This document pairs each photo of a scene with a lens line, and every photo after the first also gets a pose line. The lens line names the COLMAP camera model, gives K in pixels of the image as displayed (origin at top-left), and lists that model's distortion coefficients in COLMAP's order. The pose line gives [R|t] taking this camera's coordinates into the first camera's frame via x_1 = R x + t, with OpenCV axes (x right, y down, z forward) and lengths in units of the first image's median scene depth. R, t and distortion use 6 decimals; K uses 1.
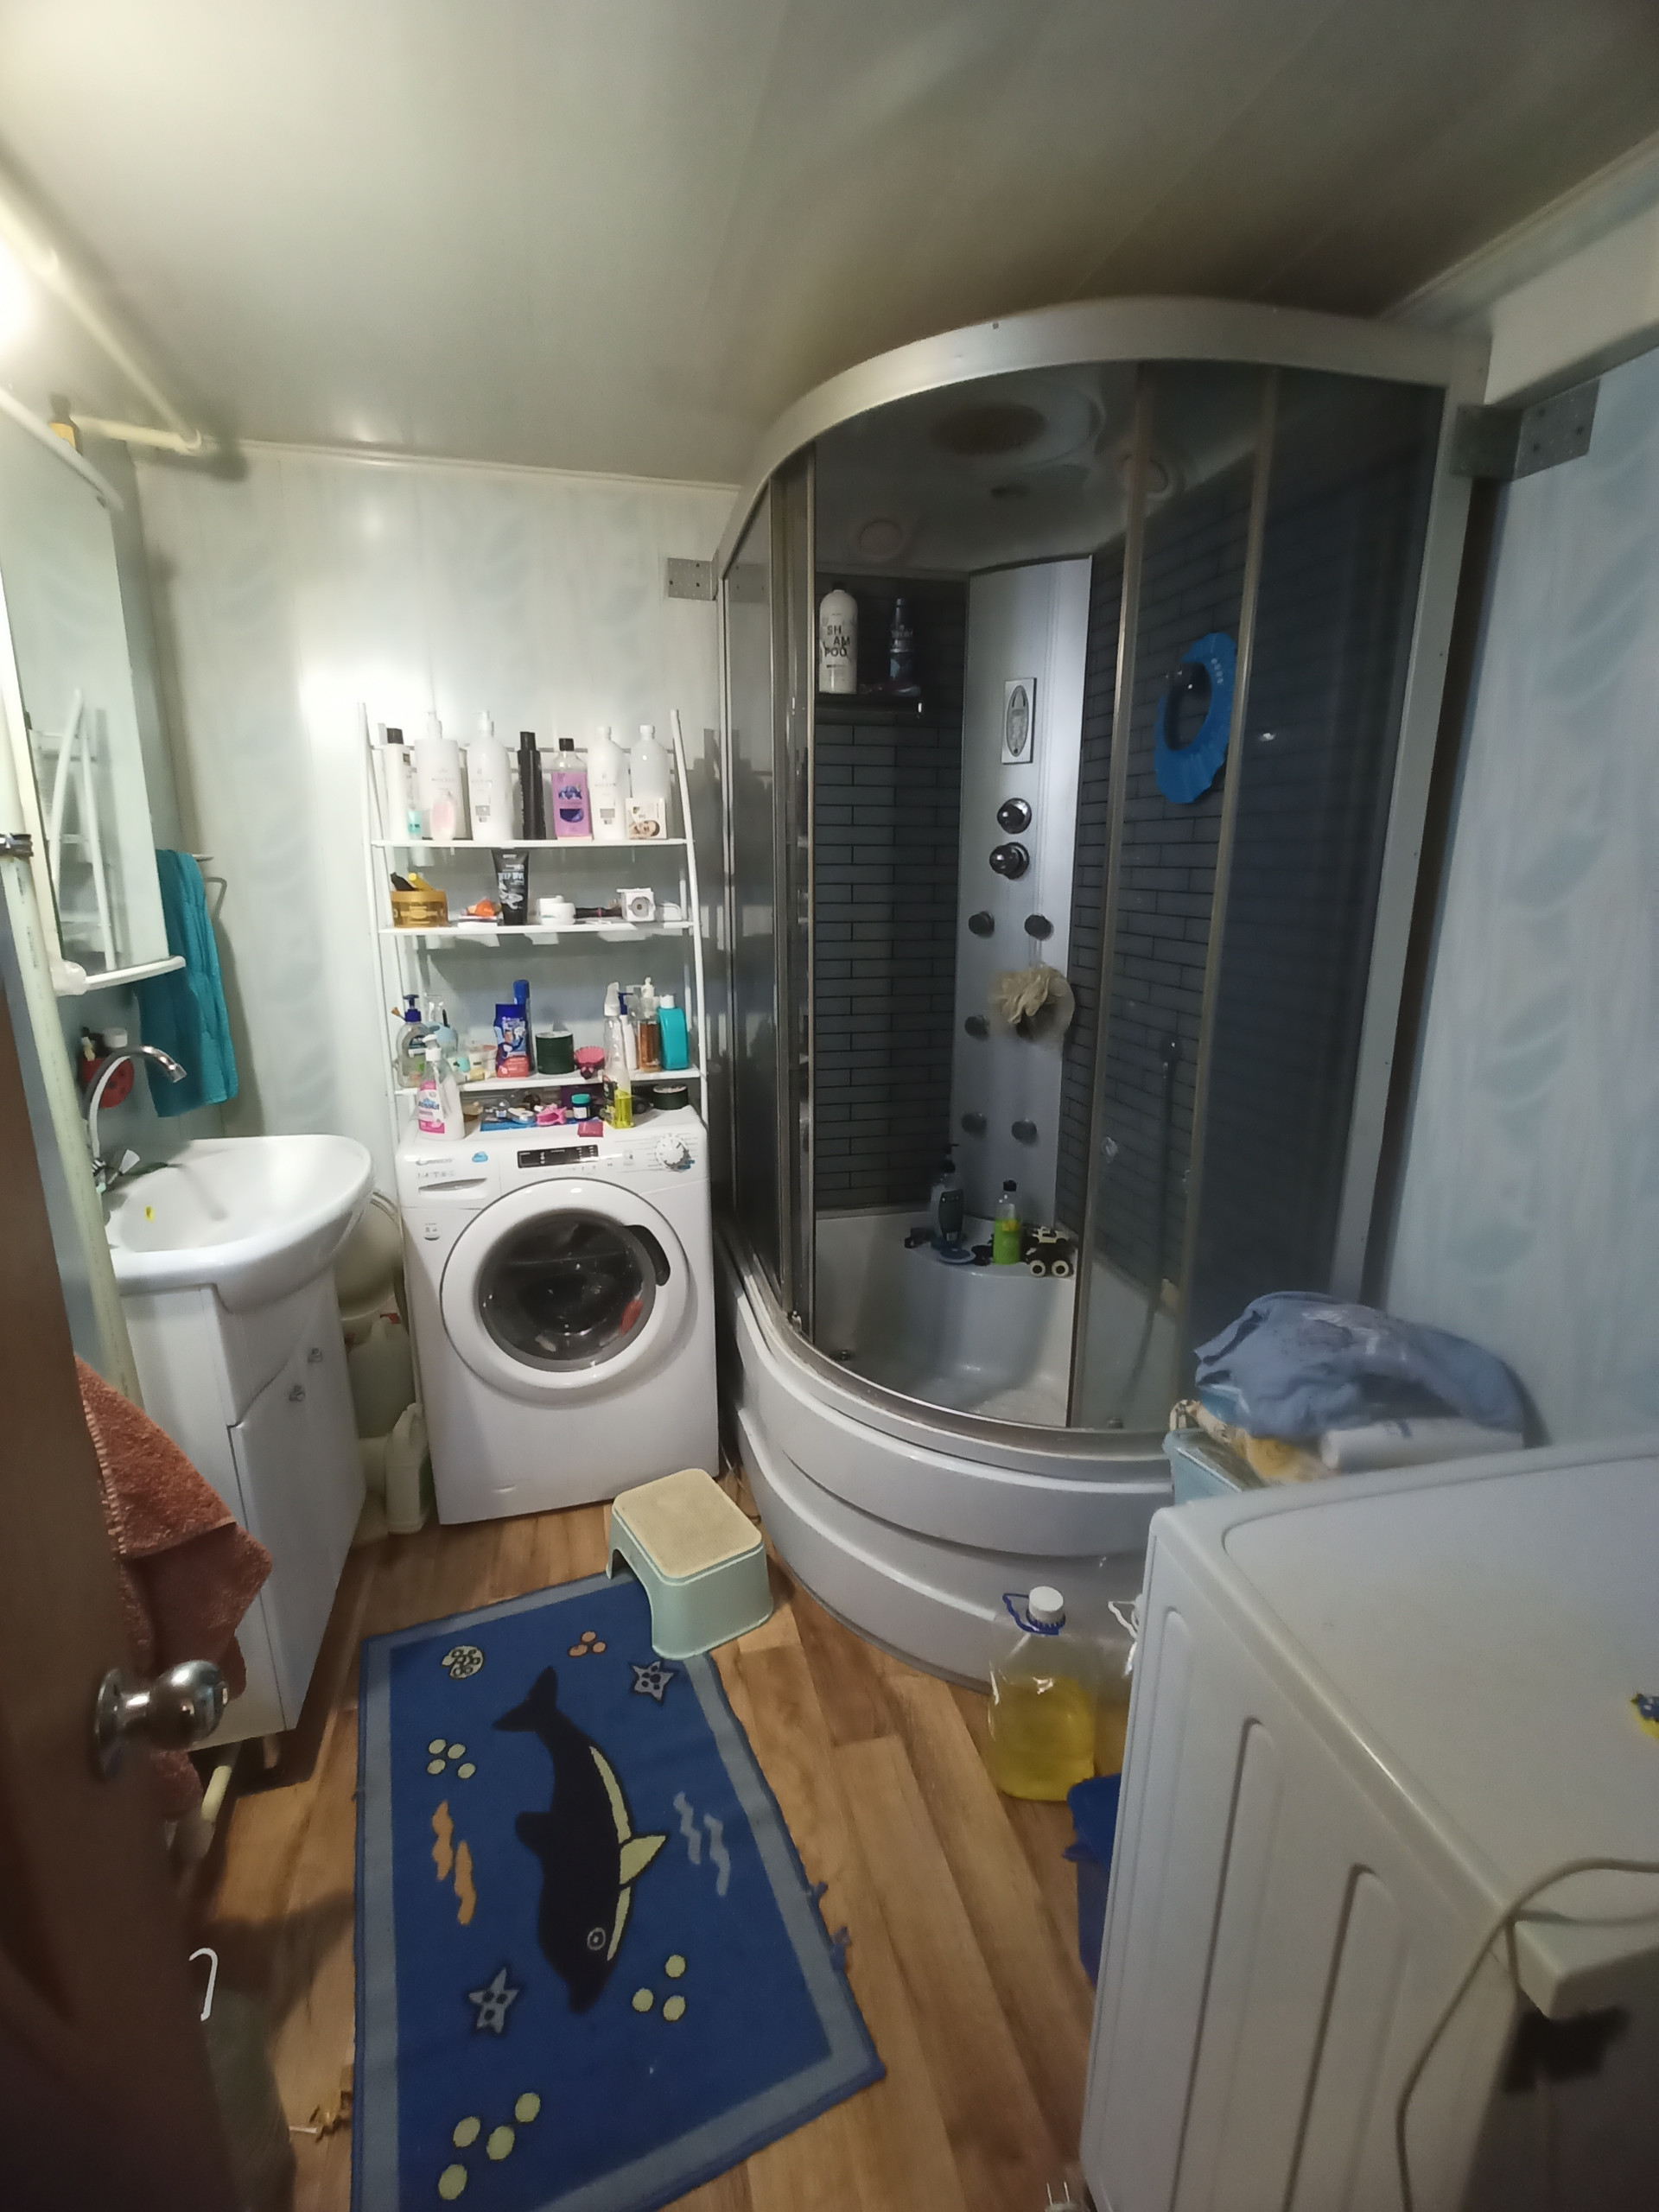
lens RADIAL K [[991.0, 0, 834.6], [0, 991.0, 1097.6], [0, 0, 1]] dist [-0.000102, 0.000157]
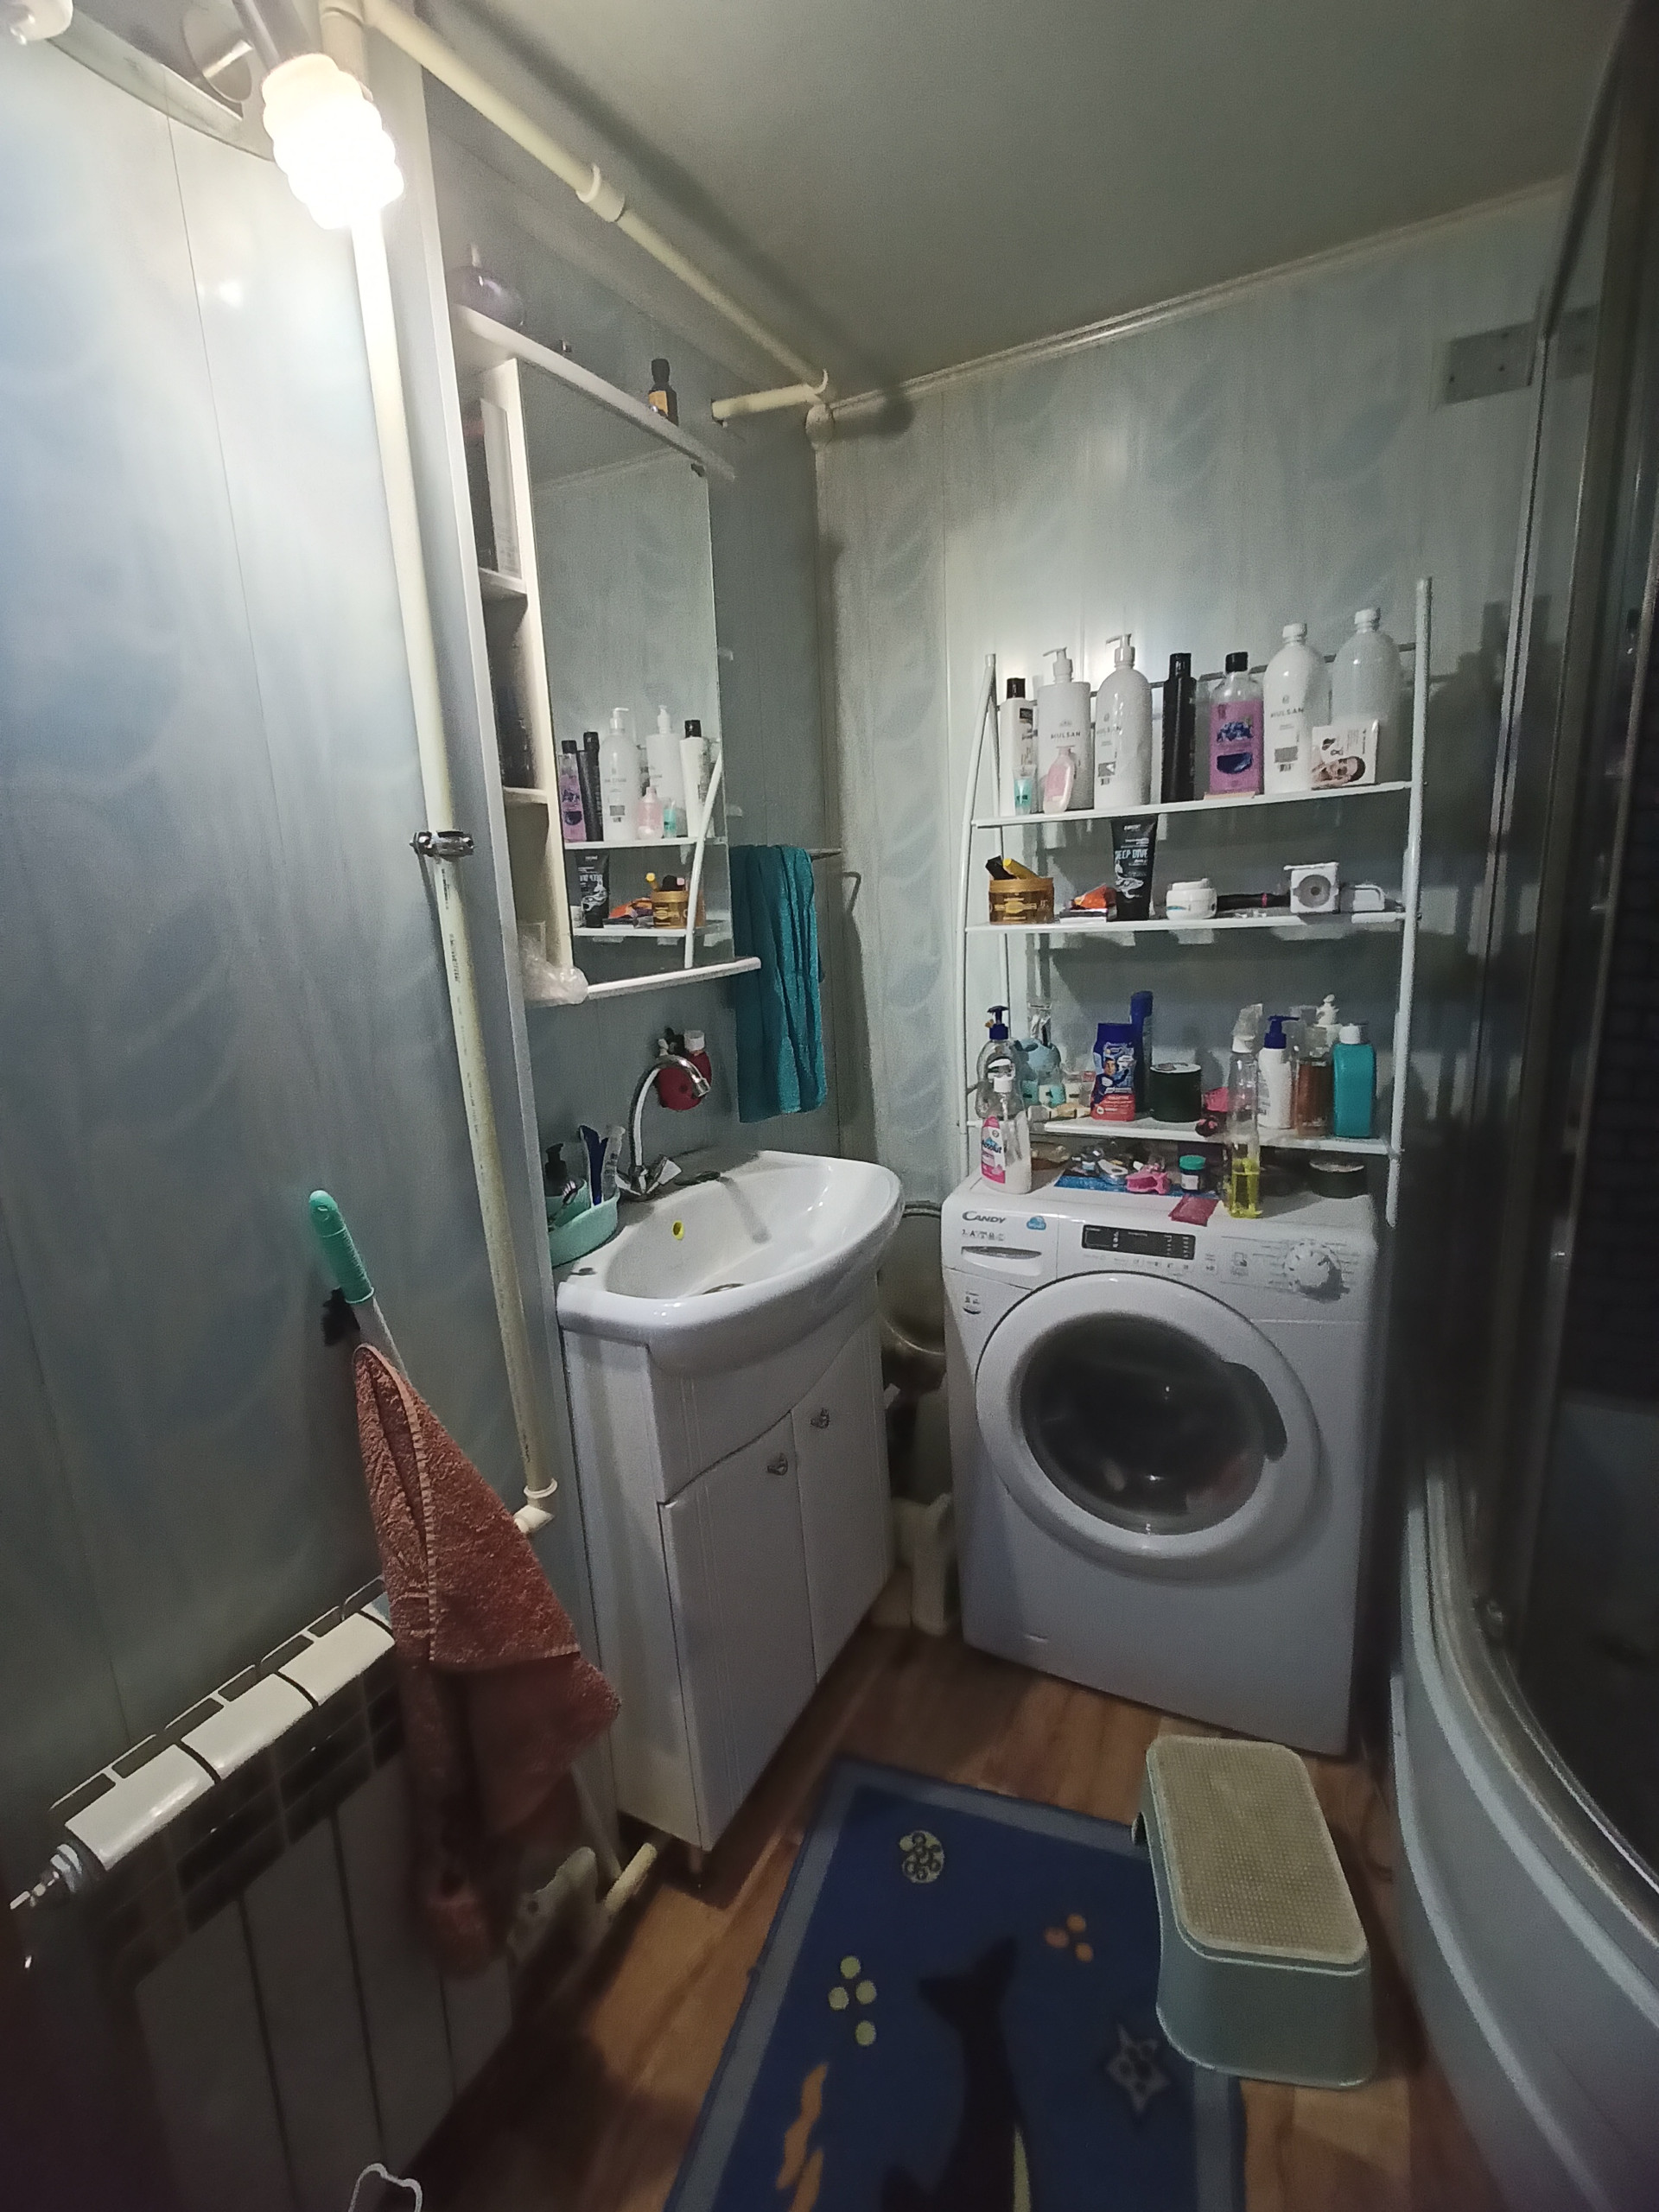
lens RADIAL K [[991.0, 0, 834.6], [0, 991.0, 1097.6], [0, 0, 1]] dist [-0.000102, 0.000157]
pose [[0.727403, 0.114169, -0.676646, 0.034643], [-0.105100, 0.992964, 0.054557, -0.057606], [0.678114, 0.031430, 0.734285, 0.299900]]
